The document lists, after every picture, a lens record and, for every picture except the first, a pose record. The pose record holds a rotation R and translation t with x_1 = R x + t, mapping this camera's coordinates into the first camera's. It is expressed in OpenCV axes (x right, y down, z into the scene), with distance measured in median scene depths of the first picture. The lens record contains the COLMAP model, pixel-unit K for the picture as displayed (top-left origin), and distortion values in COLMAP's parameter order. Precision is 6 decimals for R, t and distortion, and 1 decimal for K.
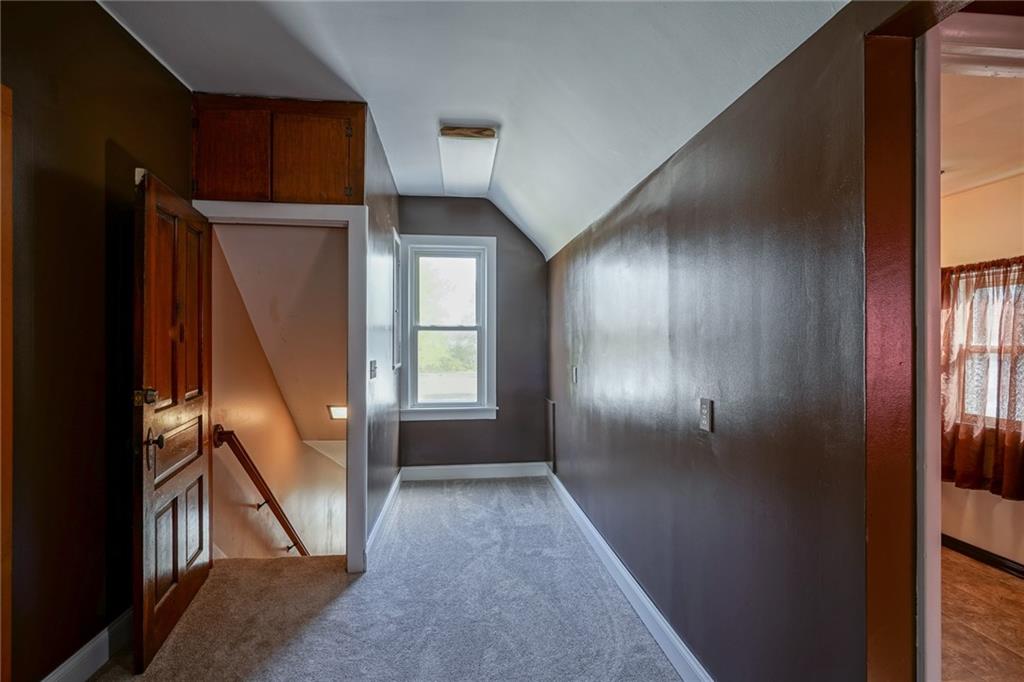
lens RADIAL K [[460.1, 0, 505.9], [0, 460.1, 344.8], [0, 0, 1]] dist [-0.007694, 0.003732]
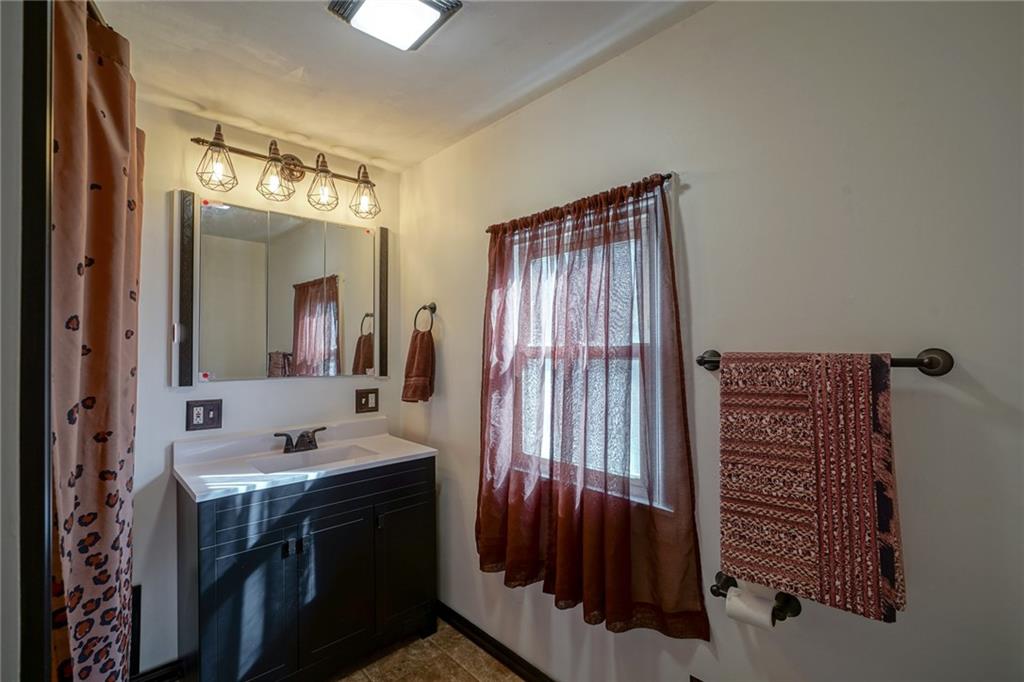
lens RADIAL K [[460.1, 0, 509.3], [0, 460.1, 349.0], [0, 0, 1]] dist [-0.007694, 0.003732]
pose [[0.789741, -0.010397, 0.613352, 0.628826], [0.010830, 0.999937, 0.003006, 0.003003], [-0.613345, 0.004269, 0.789804, 0.528846]]
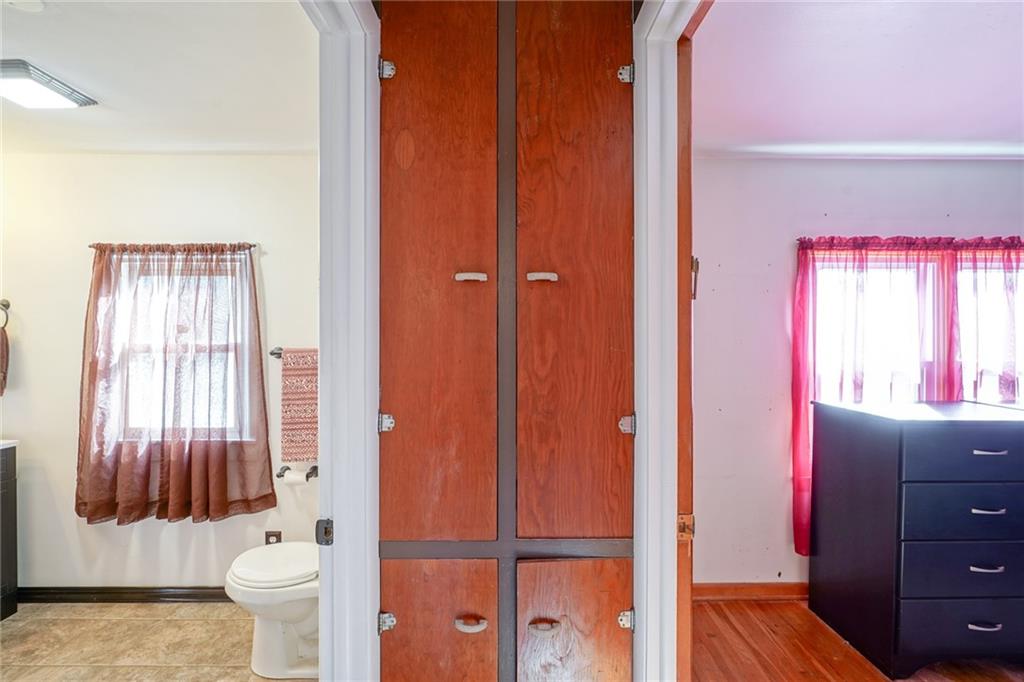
lens RADIAL K [[460.1, 0, 511.7], [0, 460.1, 344.6], [0, 0, 1]] dist [-0.007694, 0.003732]
pose [[0.092047, -0.002397, 0.995752, 0.270547], [0.002436, 0.999995, 0.002182, 0.002543], [-0.995752, 0.002225, 0.092053, 0.263474]]
